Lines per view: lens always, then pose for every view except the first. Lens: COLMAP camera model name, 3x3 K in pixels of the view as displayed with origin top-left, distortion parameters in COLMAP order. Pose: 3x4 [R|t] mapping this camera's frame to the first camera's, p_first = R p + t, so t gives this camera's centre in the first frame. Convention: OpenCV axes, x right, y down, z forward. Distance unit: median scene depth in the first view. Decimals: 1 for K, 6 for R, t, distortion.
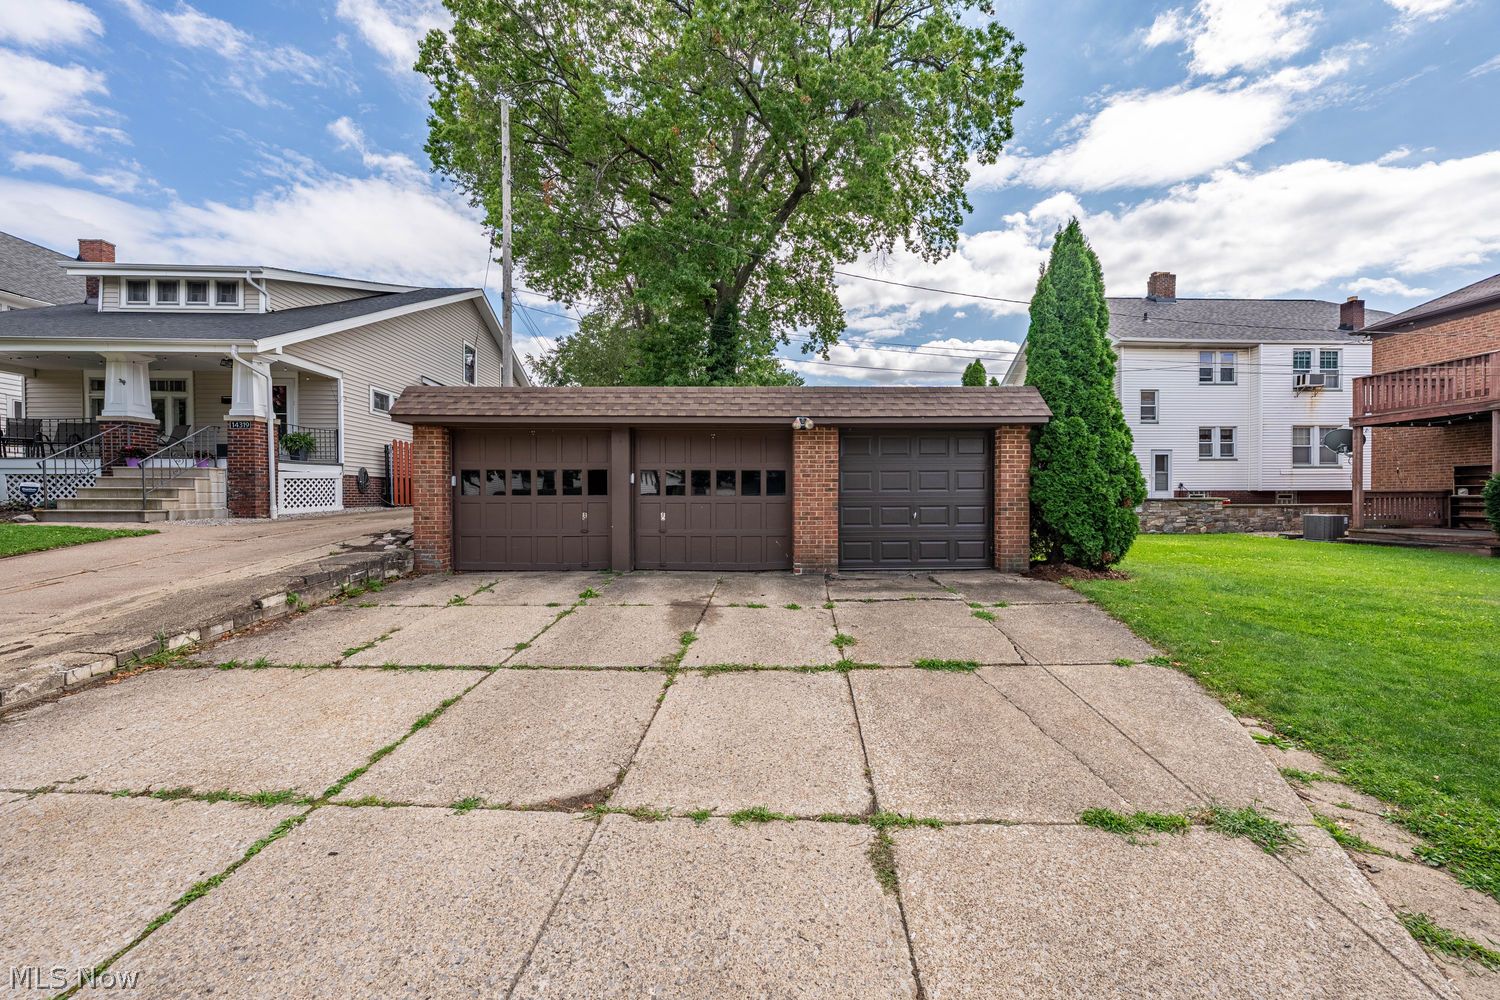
lens RADIAL K [[507.6, 0, 754.1], [0, 507.6, 500.2], [0, 0, 1]] dist [-0.001687, -0.000175]
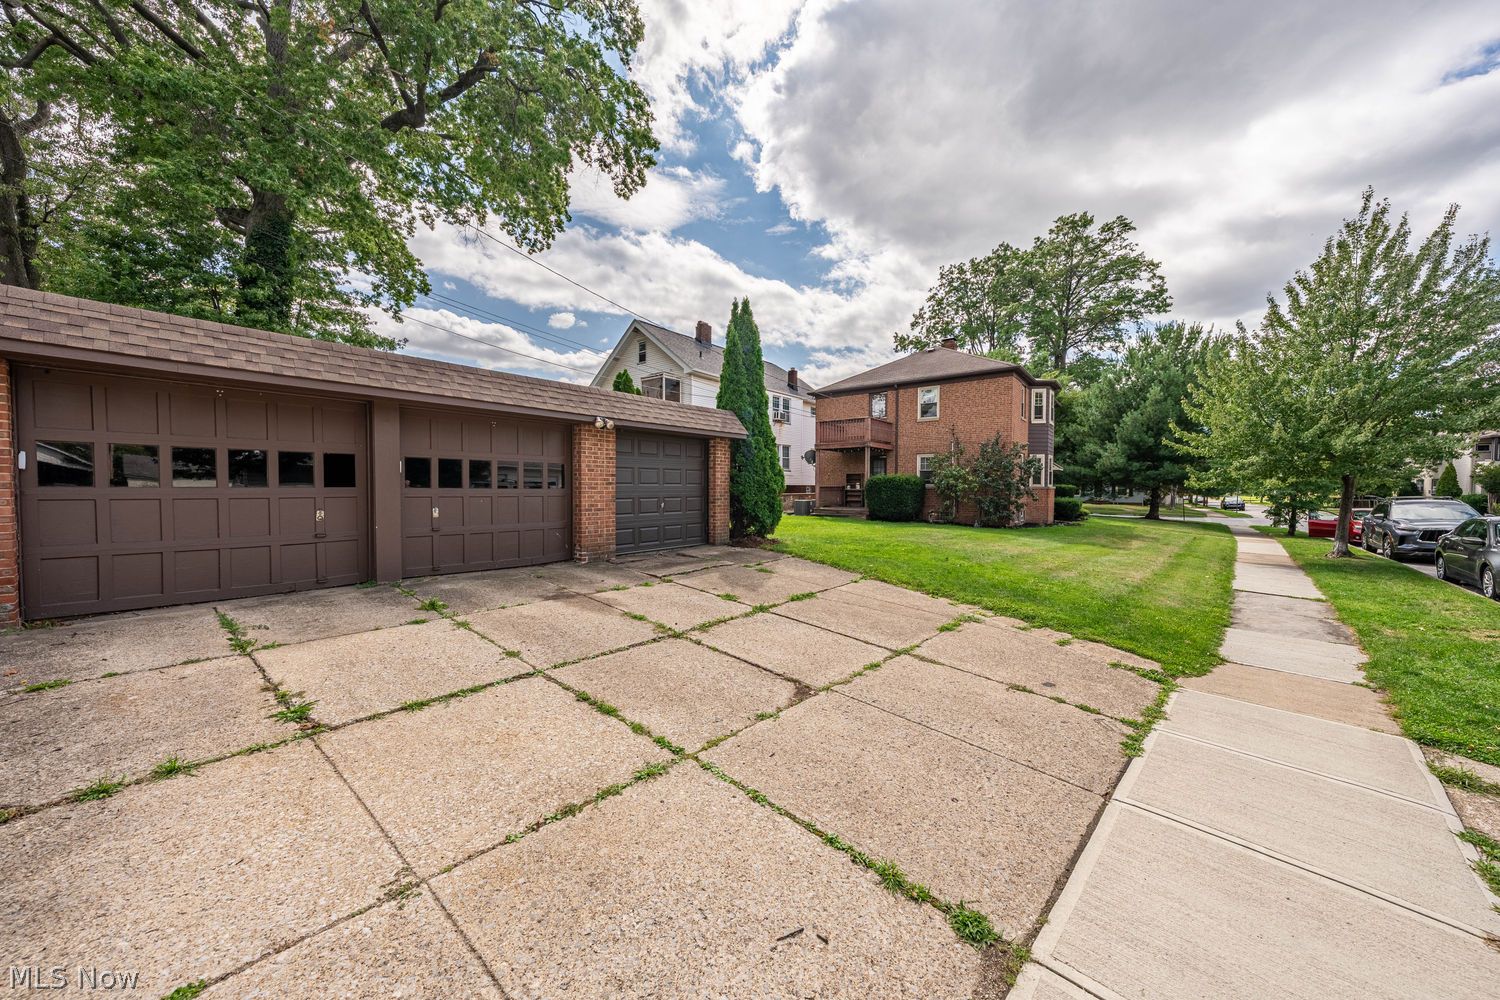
lens RADIAL K [[507.6, 0, 754.1], [0, 507.6, 500.2], [0, 0, 1]] dist [-0.001687, -0.000175]
pose [[0.650890, -0.013371, 0.759054, -0.485986], [-0.002475, 0.999802, 0.019734, -0.006970], [-0.759168, -0.014723, 0.650728, 0.036009]]
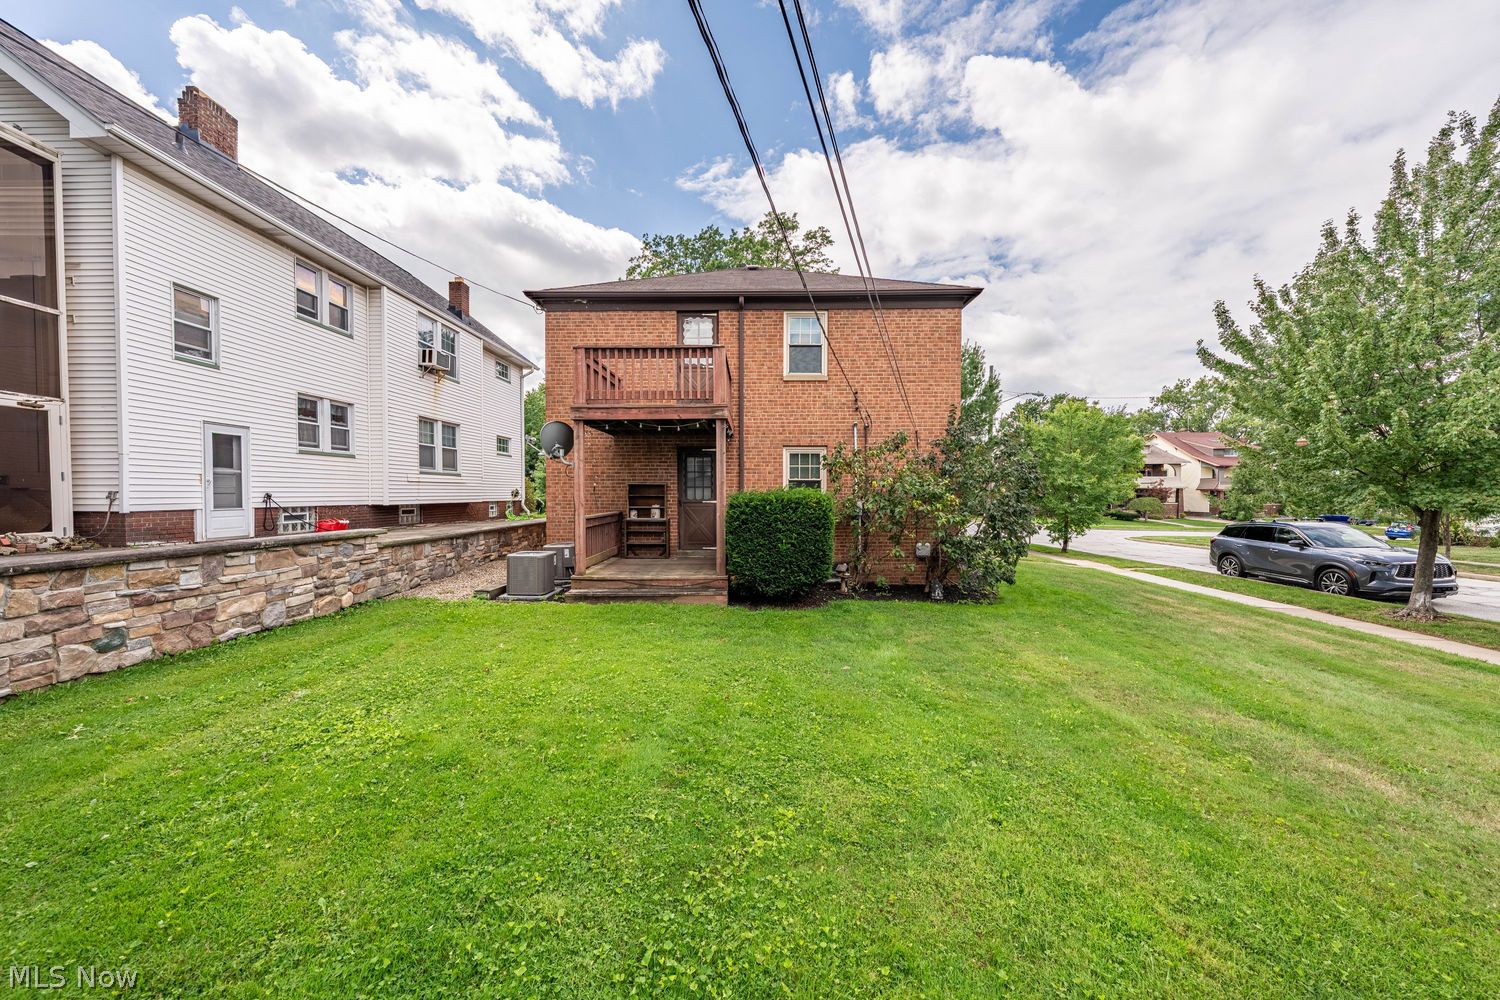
lens RADIAL K [[535.5, 0, 772.6], [0, 535.5, 503.3], [0, 0, 1]] dist [-0.000011, 0.000037]
pose [[0.061193, -0.010920, 0.998066, 0.860115], [0.002862, 0.999938, 0.010765, -0.073678], [-0.998122, 0.002197, 0.061221, 1.191008]]
